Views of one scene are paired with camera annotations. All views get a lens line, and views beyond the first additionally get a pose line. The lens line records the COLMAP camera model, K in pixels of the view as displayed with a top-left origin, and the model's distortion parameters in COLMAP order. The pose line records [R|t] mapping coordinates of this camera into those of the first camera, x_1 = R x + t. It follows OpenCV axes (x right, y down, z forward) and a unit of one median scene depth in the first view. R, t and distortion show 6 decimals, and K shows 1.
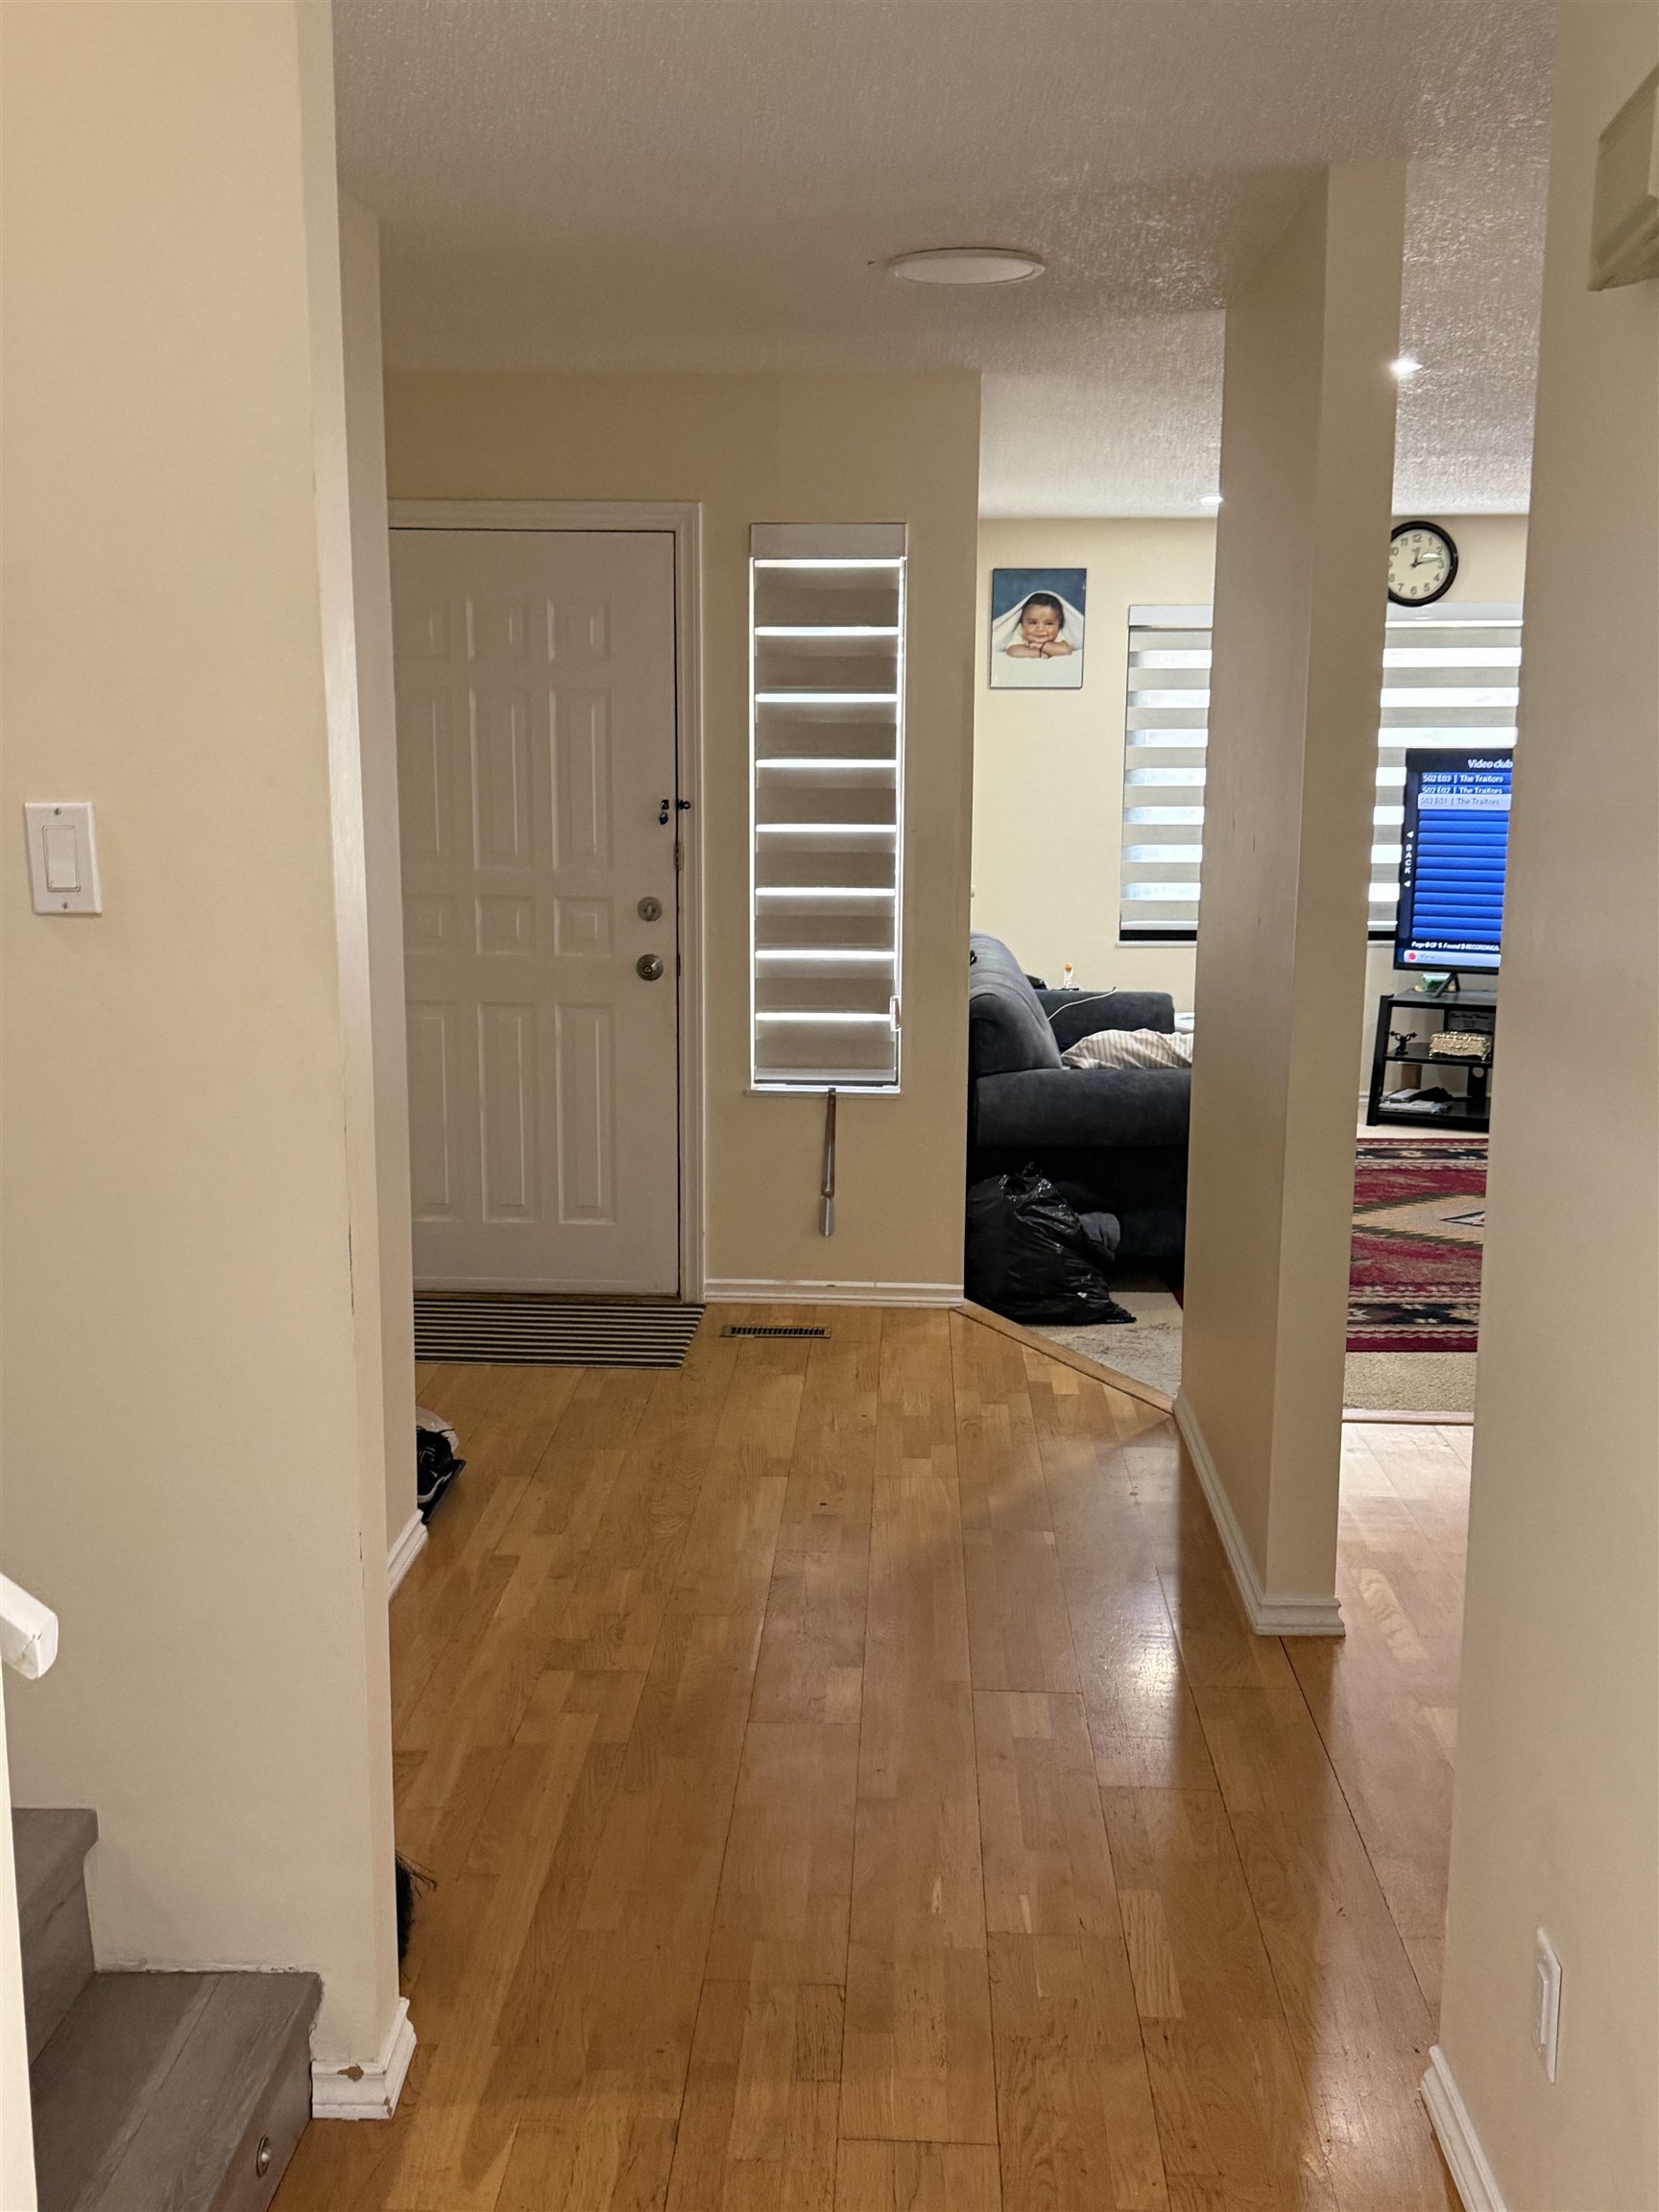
lens RADIAL K [[2197.1, 0, 829.5], [0, 2197.1, 1106.0], [0, 0, 1]] dist [0.185917, -0.402236]
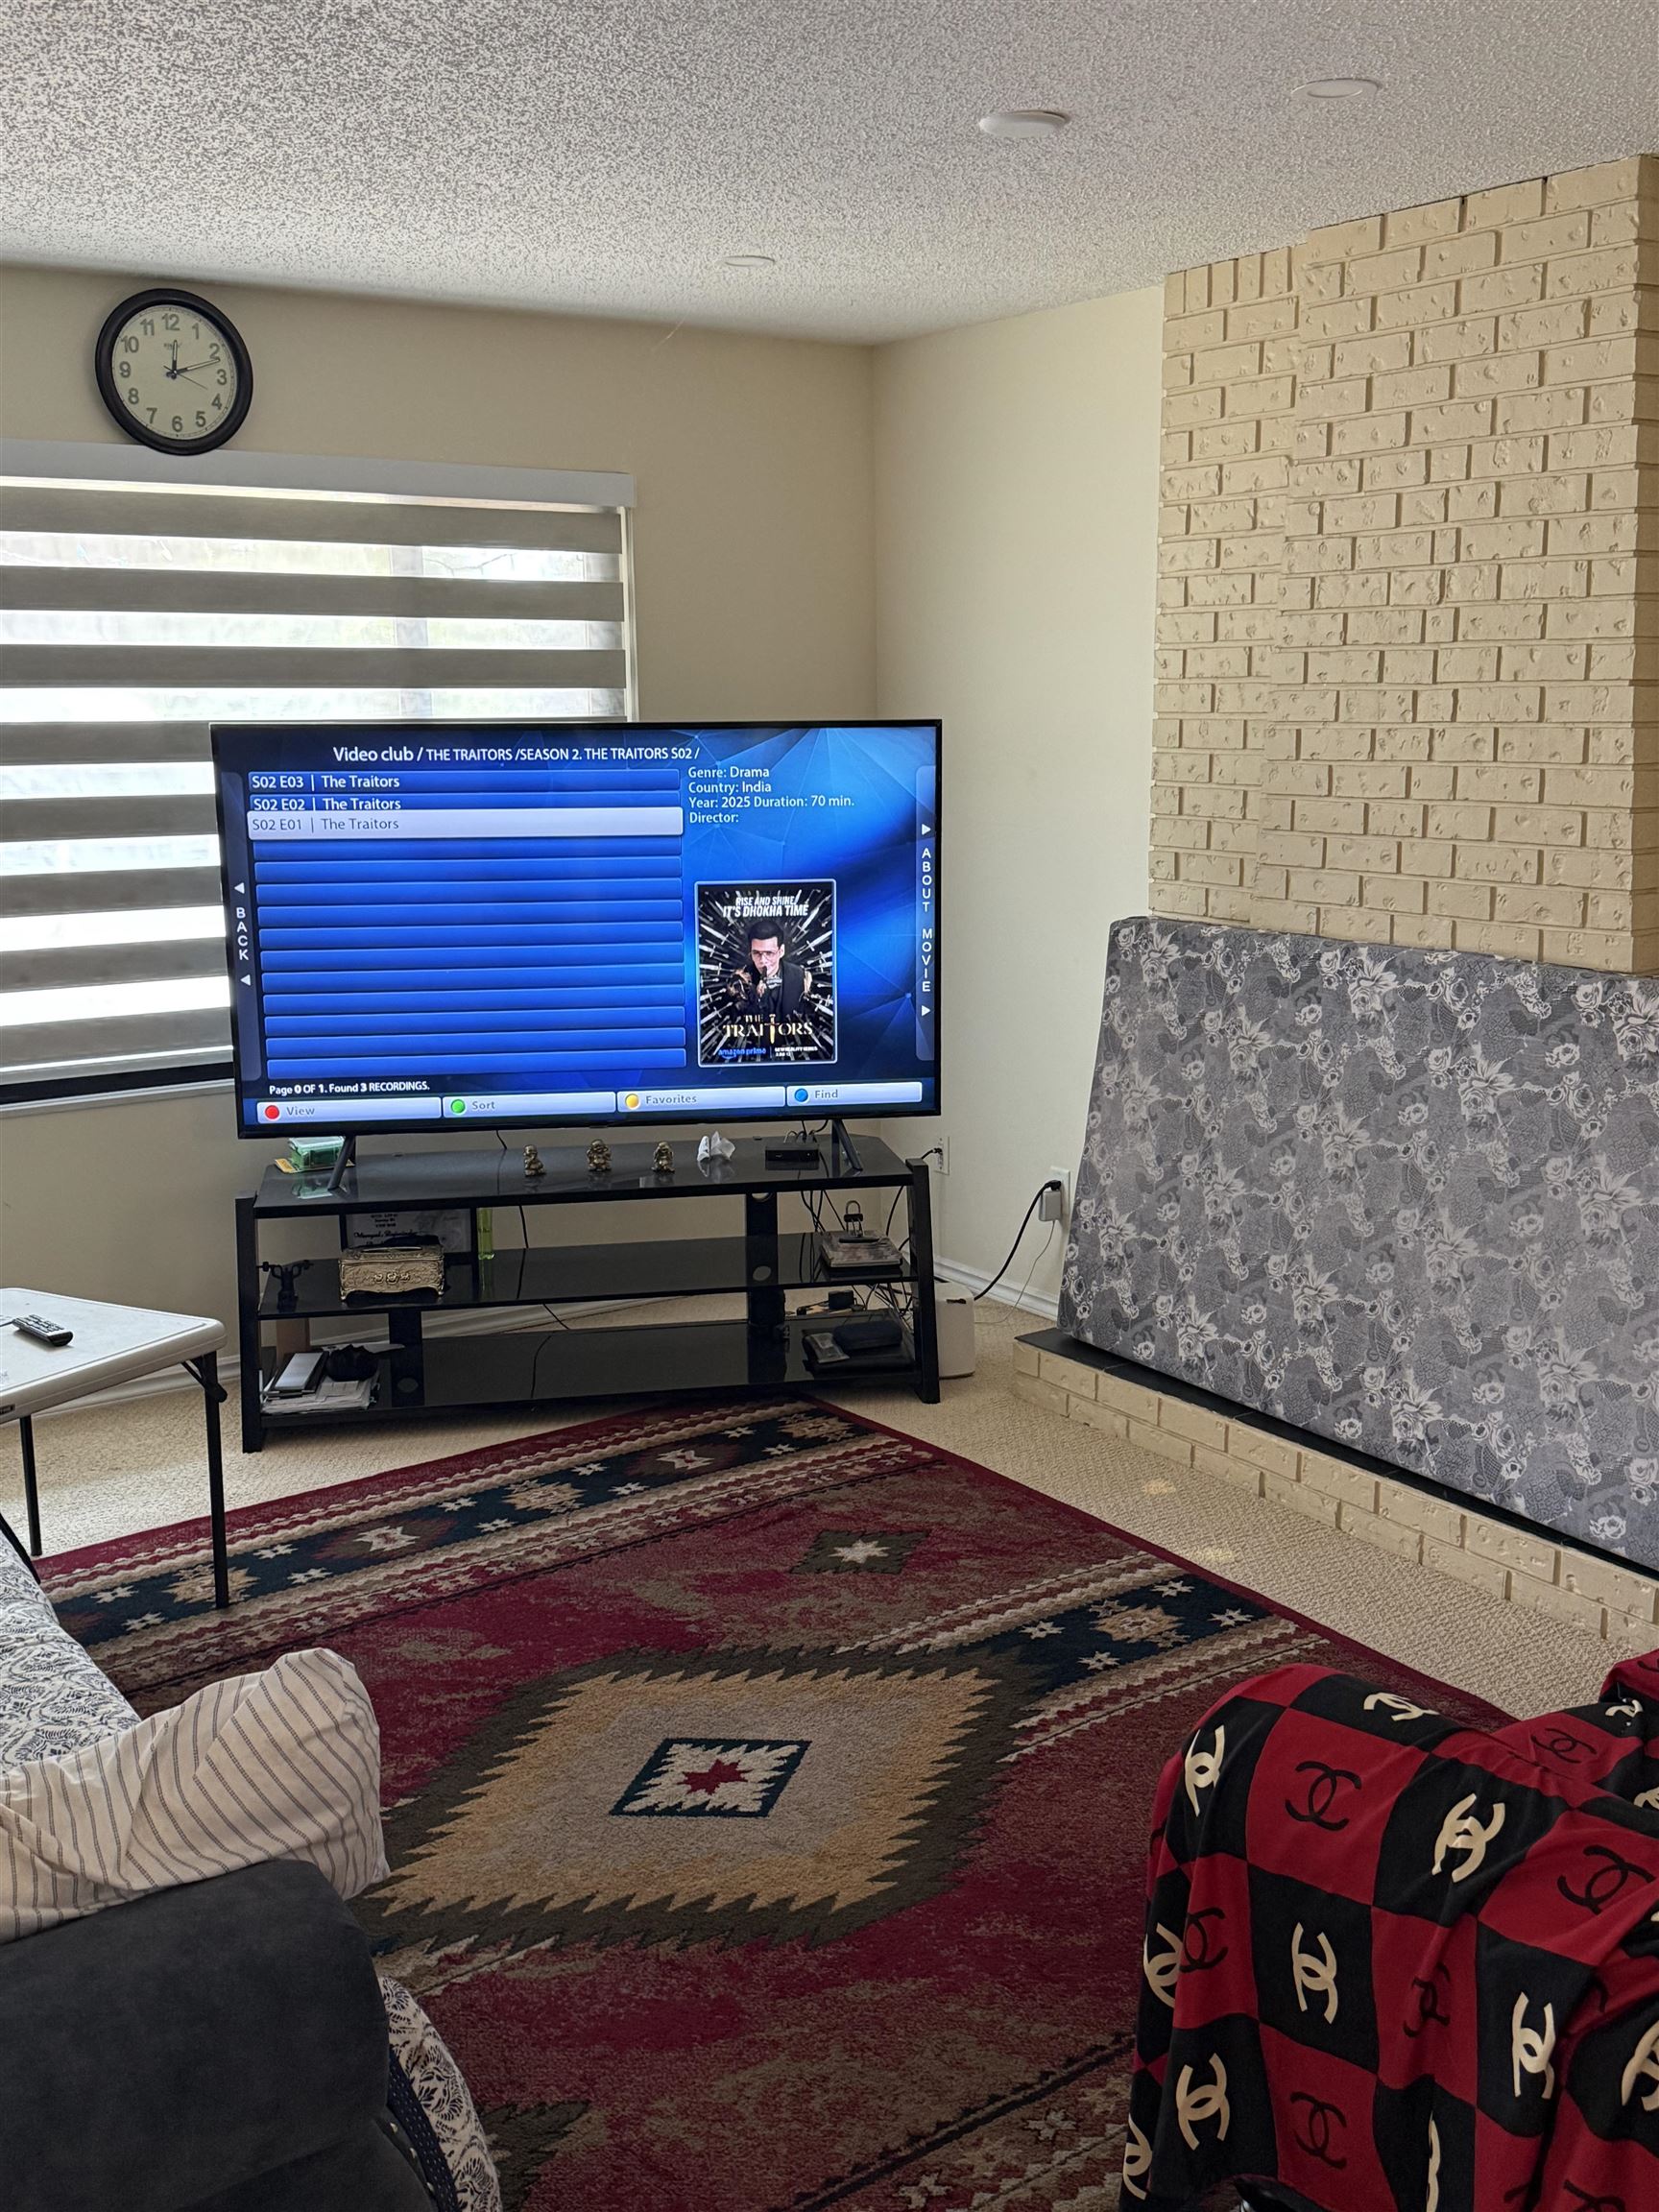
lens RADIAL K [[2197.1, 0, 829.5], [0, 2197.1, 1106.0], [0, 0, 1]] dist [0.185917, -0.402236]
pose [[0.797416, -0.127194, 0.589872, 0.052967], [0.112523, 0.991730, 0.061732, -0.087413], [-0.592846, 0.017148, 0.805133, 0.489651]]
